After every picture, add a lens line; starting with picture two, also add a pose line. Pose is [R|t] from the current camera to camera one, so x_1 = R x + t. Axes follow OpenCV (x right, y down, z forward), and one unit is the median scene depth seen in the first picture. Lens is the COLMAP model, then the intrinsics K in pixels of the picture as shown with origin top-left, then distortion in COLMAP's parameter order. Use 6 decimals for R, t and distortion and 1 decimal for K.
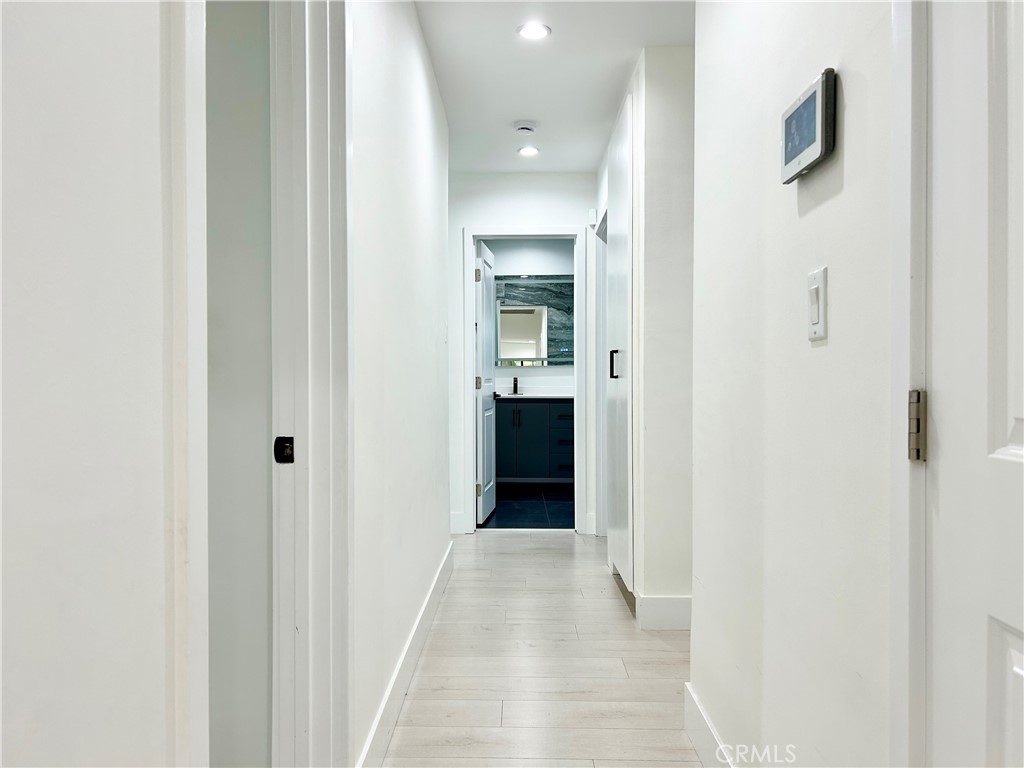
lens RADIAL K [[773.7, 0, 512.0], [0, 773.7, 384.0], [0, 0, 1]] dist [0.000160, -0.000018]
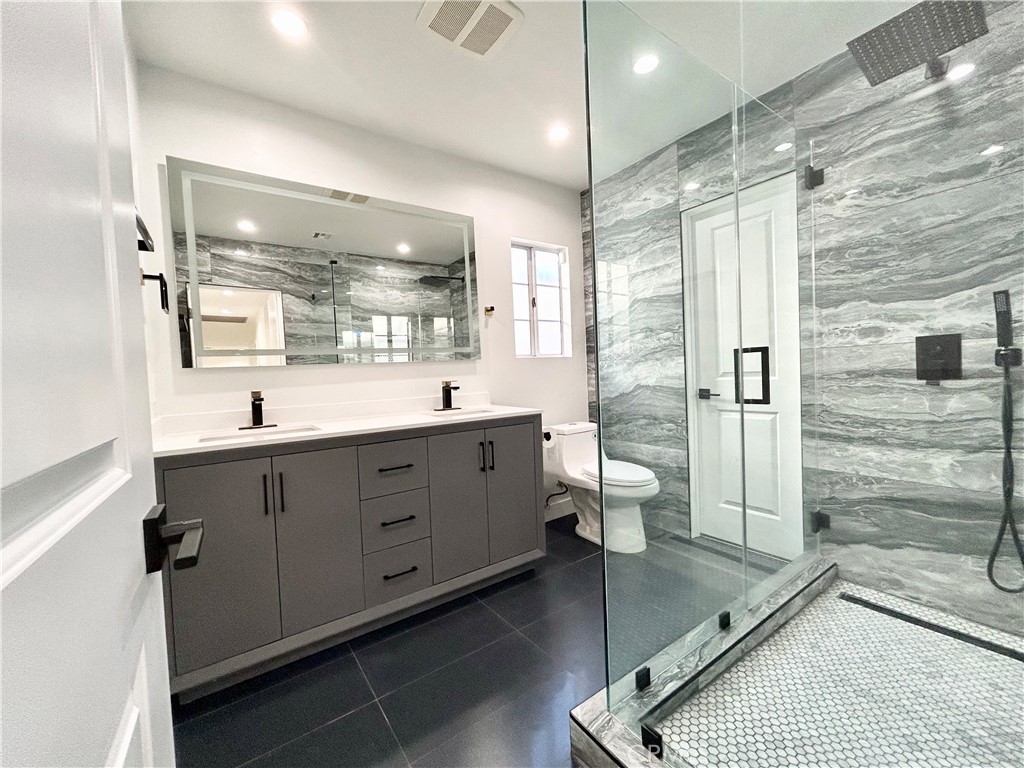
lens RADIAL K [[410.7, 0, 512.0], [0, 410.7, 384.0], [0, 0, 1]] dist [-0.000595, -0.000017]
pose [[0.811230, -0.043437, 0.583112, -0.009928], [0.040628, 0.999014, 0.017895, -0.007458], [-0.583315, 0.009174, 0.812194, 0.539793]]
